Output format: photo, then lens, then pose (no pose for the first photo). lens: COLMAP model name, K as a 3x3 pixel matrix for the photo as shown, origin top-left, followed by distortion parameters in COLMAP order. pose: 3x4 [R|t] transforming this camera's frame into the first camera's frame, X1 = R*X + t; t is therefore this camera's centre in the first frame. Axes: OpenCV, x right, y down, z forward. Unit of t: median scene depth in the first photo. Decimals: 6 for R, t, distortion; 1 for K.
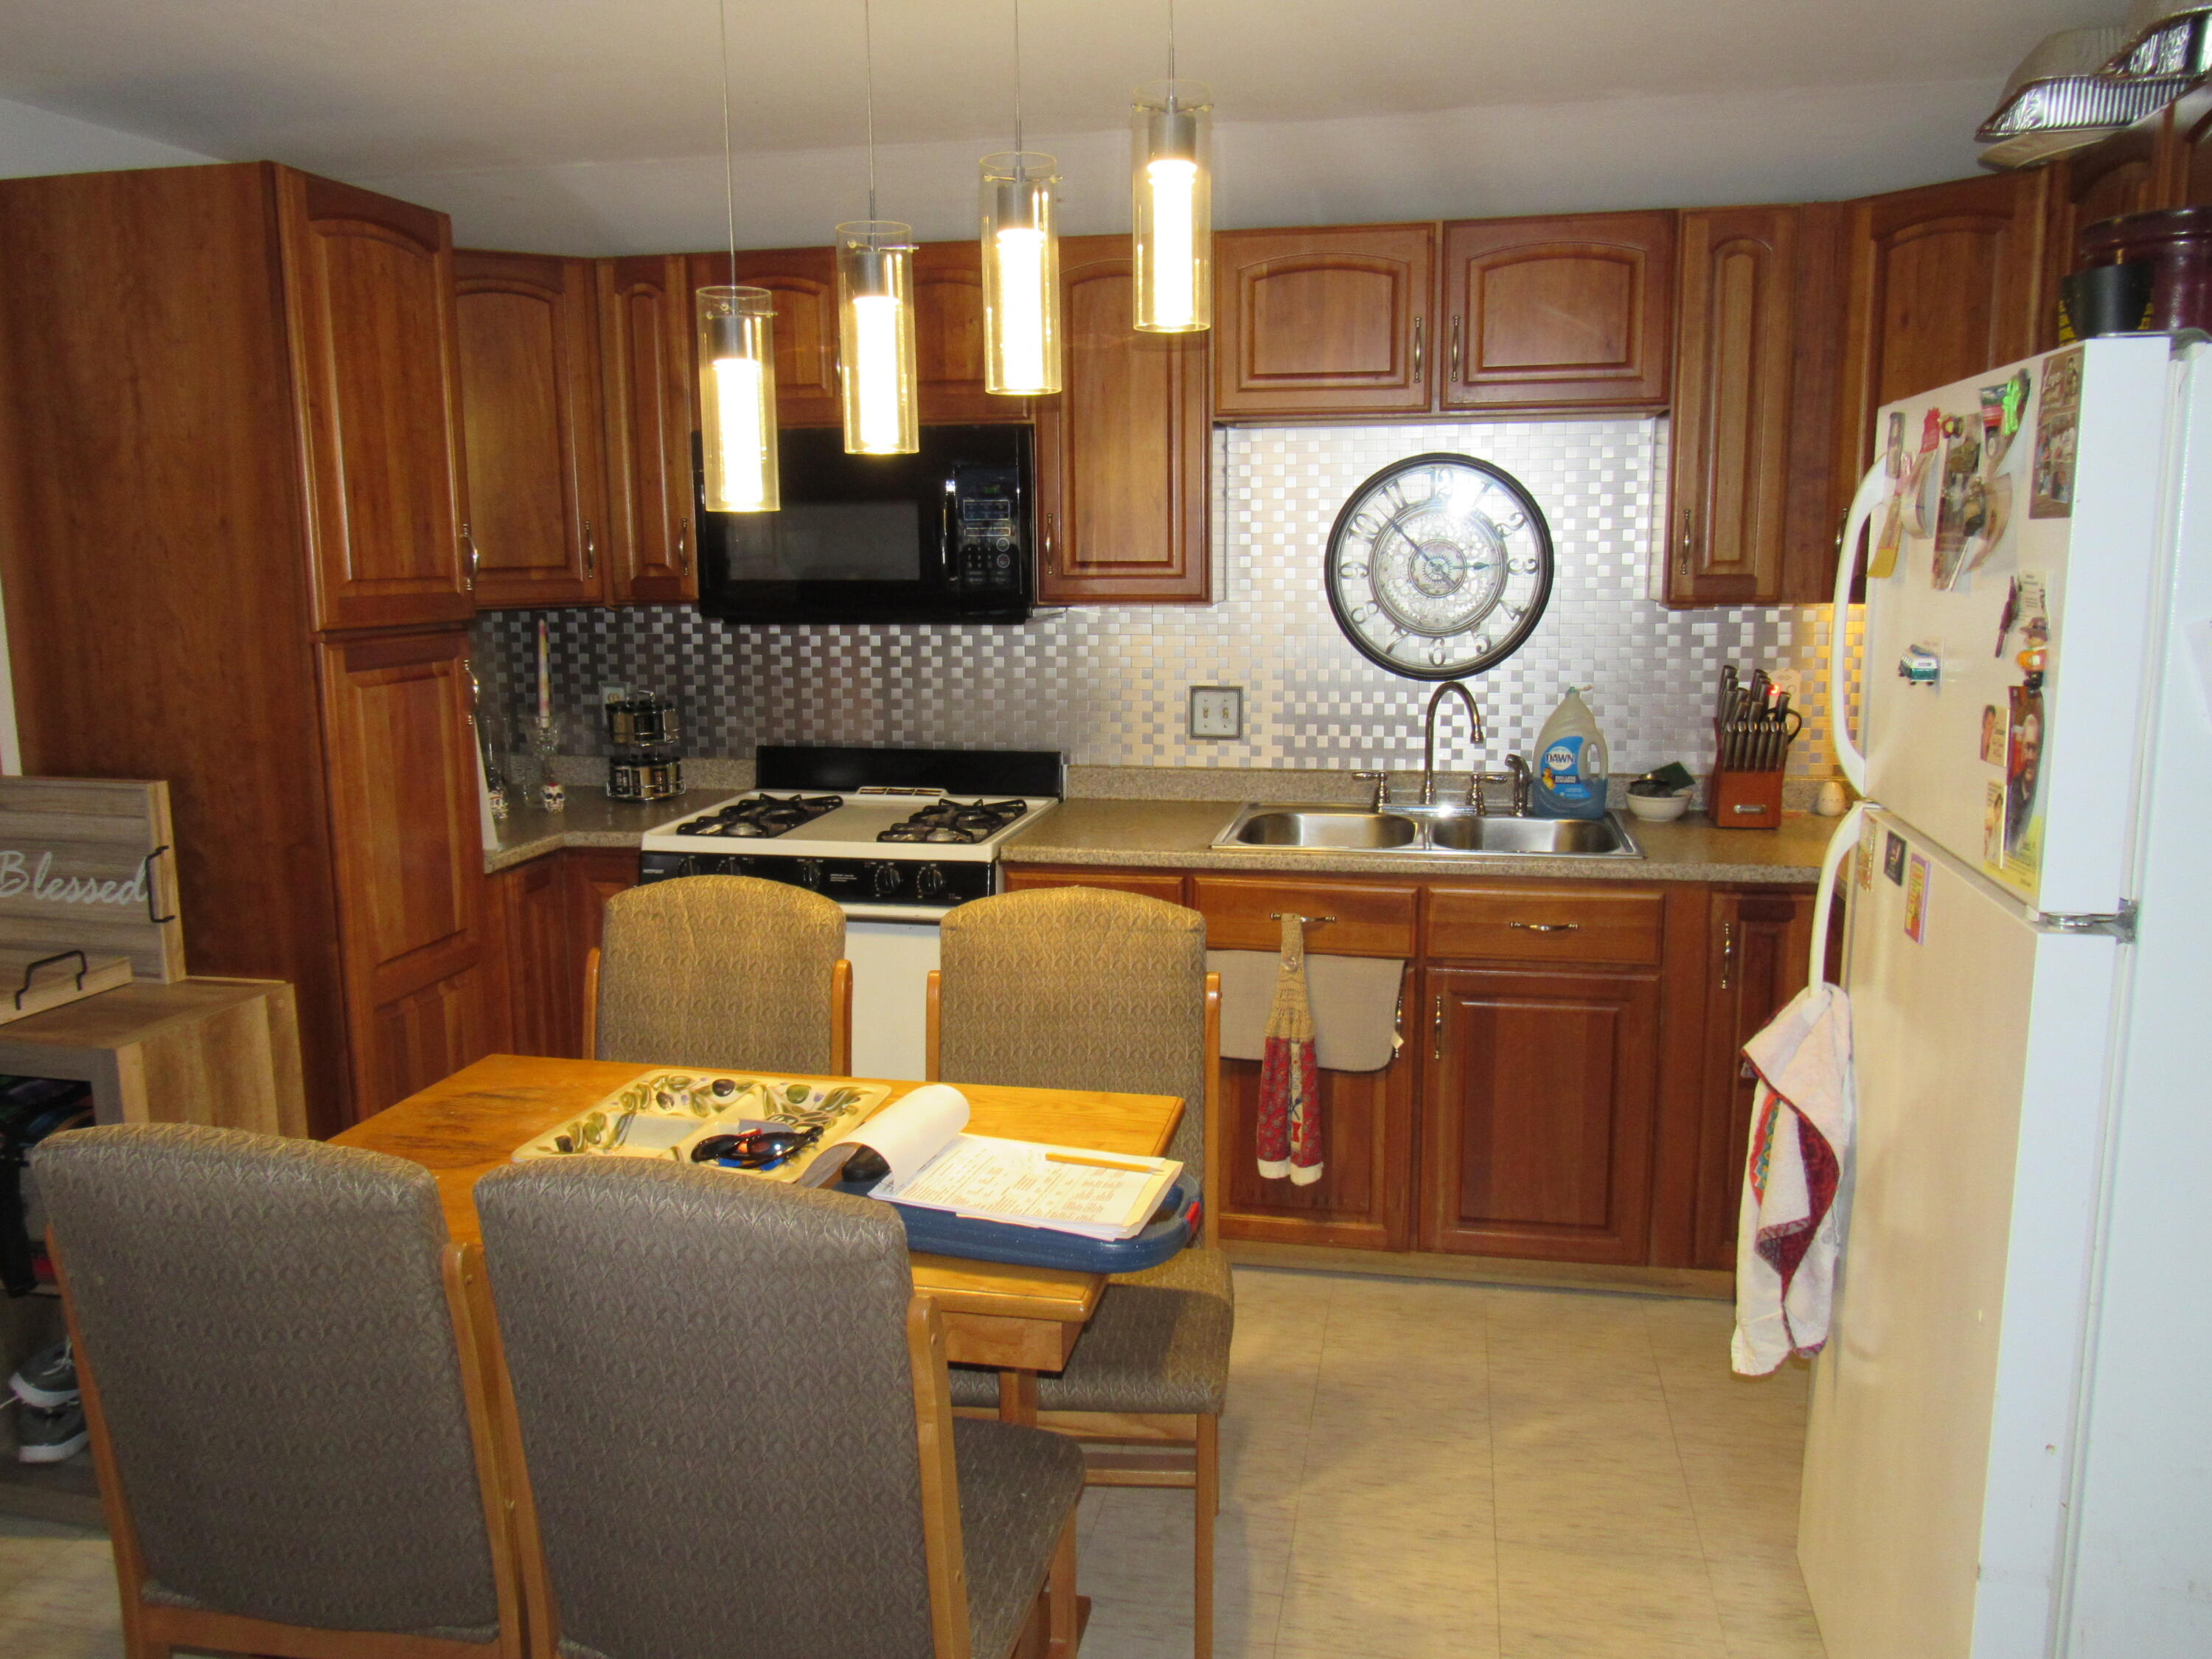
lens RADIAL K [[1707.5, 0, 1106.0], [0, 1707.5, 829.5], [0, 0, 1]] dist [-0.002952, -0.000346]
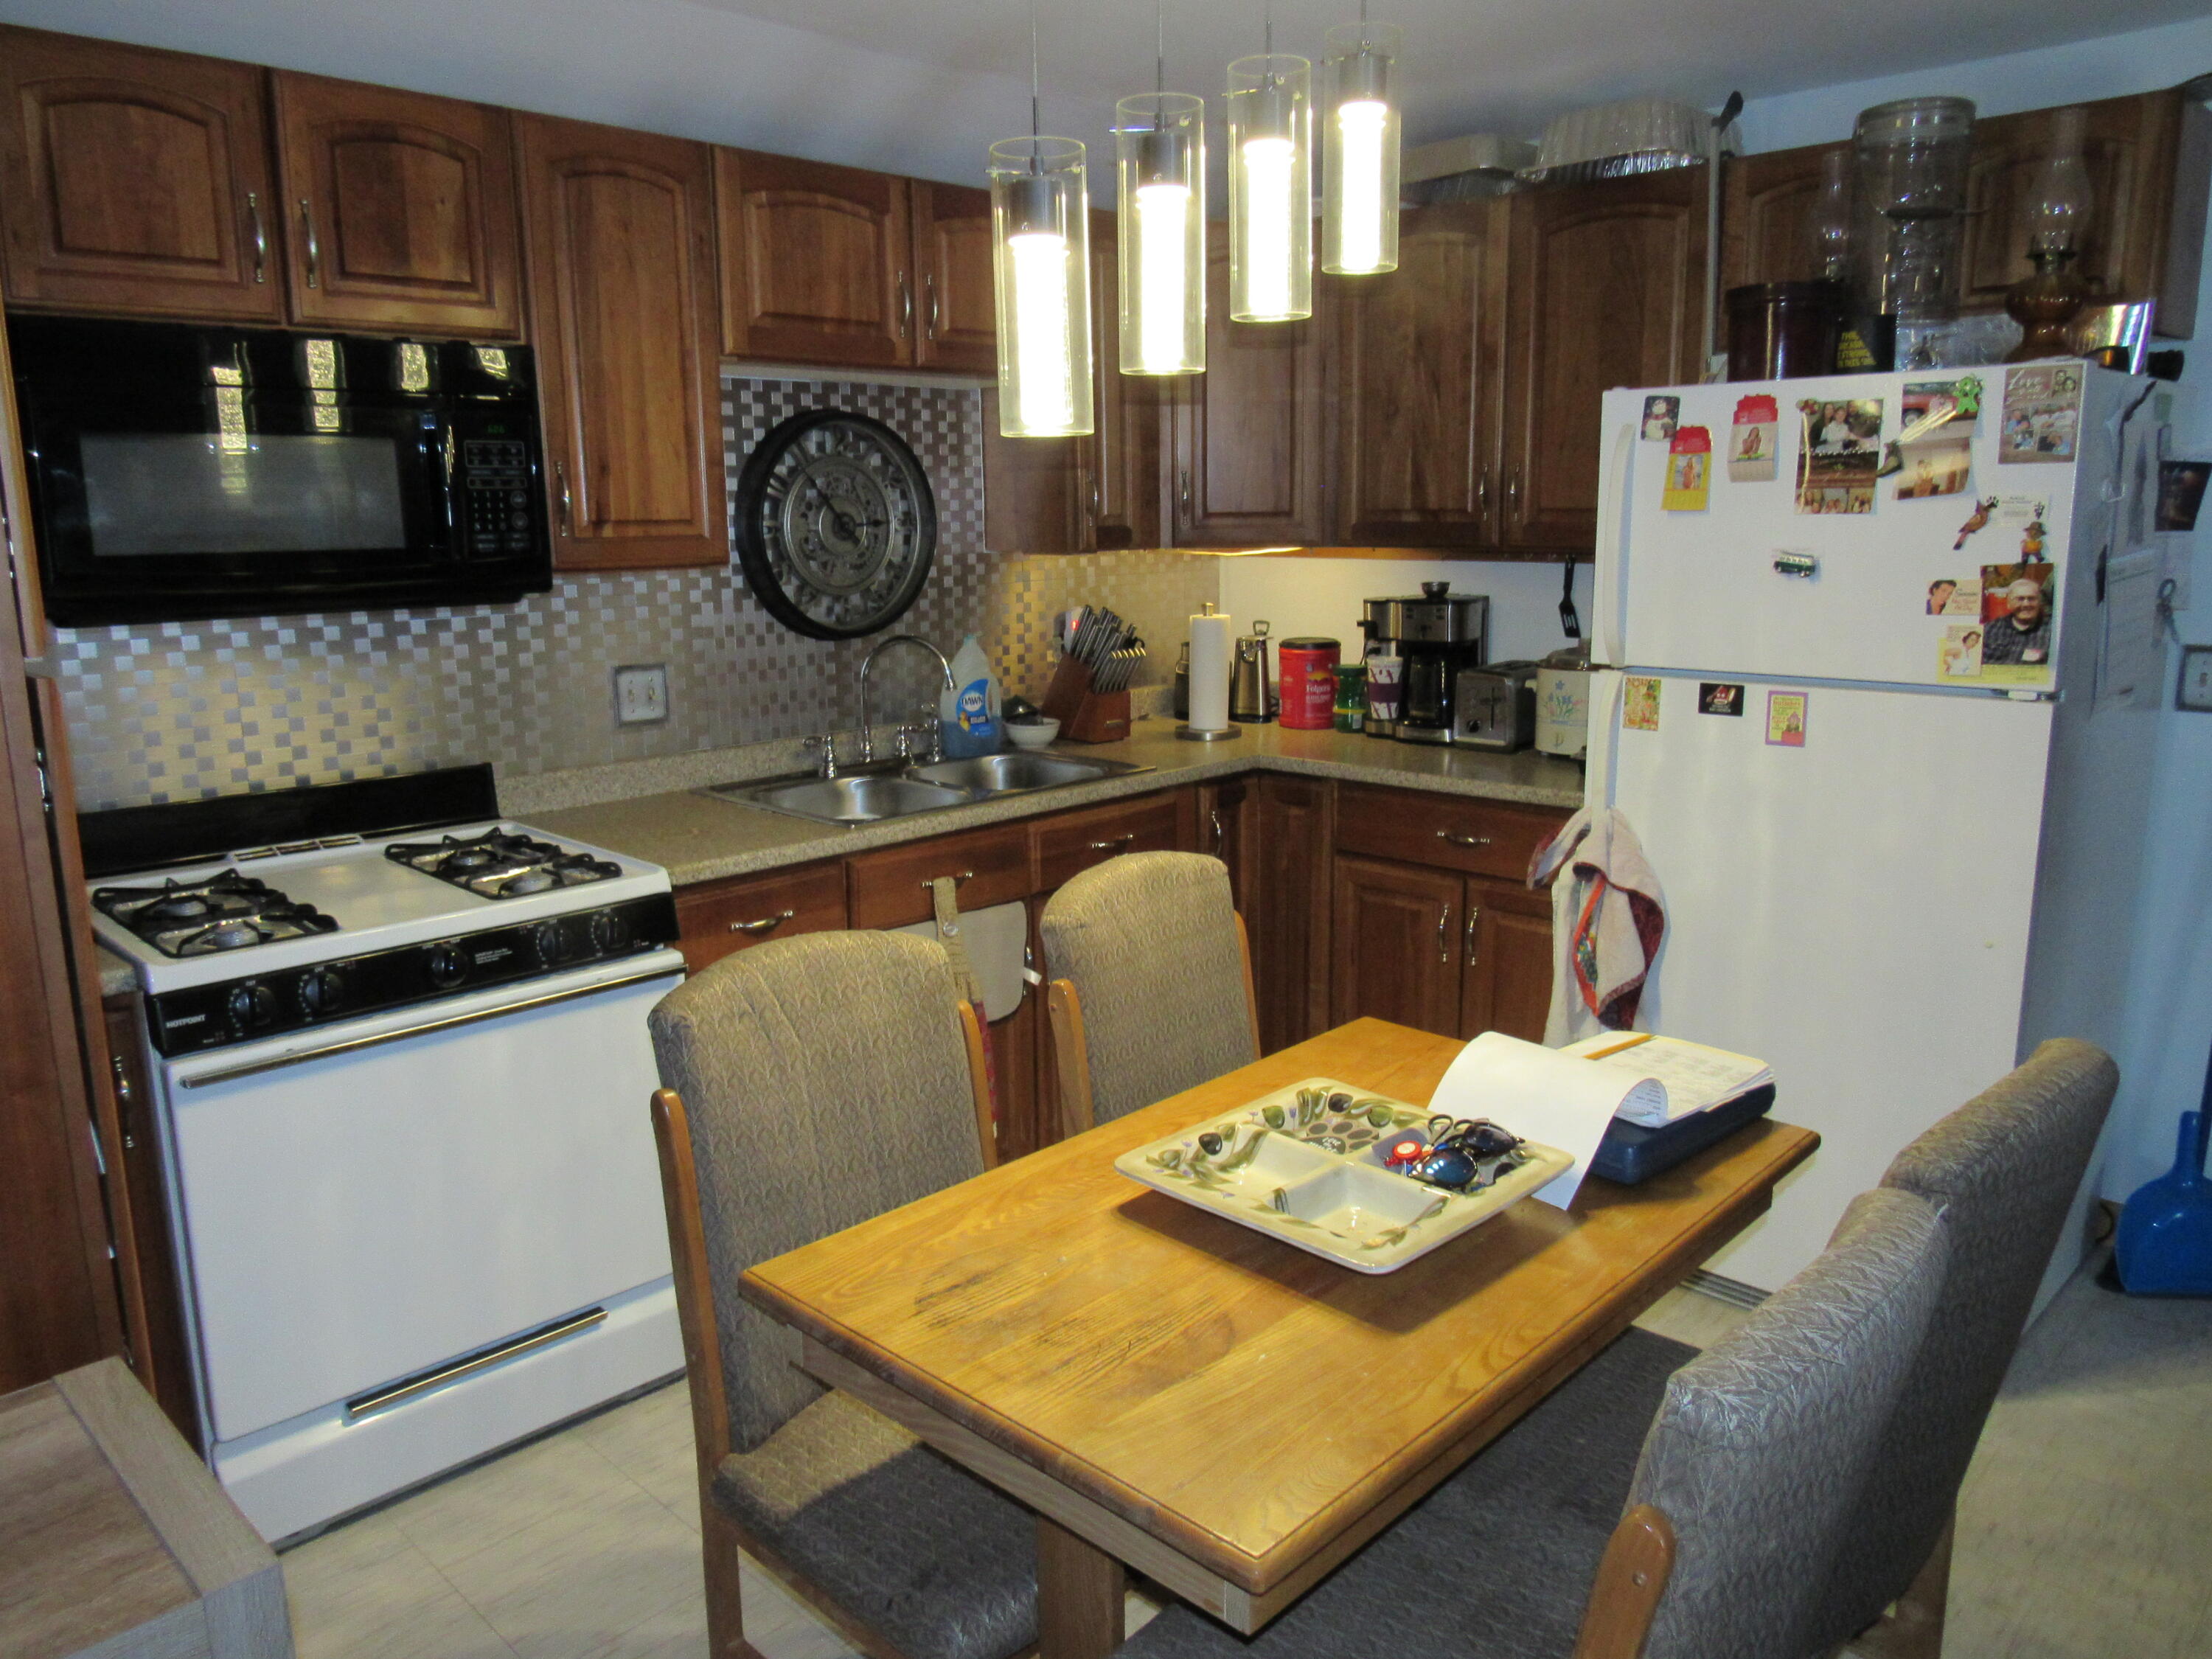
lens RADIAL K [[1567.9, 0, 1099.0], [0, 1567.9, 824.2], [0, 0, 1]] dist [-0.027330, 0.006712]
pose [[0.526607, -0.164137, 0.834113, -0.572235], [0.152526, 0.983504, 0.097239, -0.052758], [-0.836314, 0.076017, 0.542955, 0.426236]]
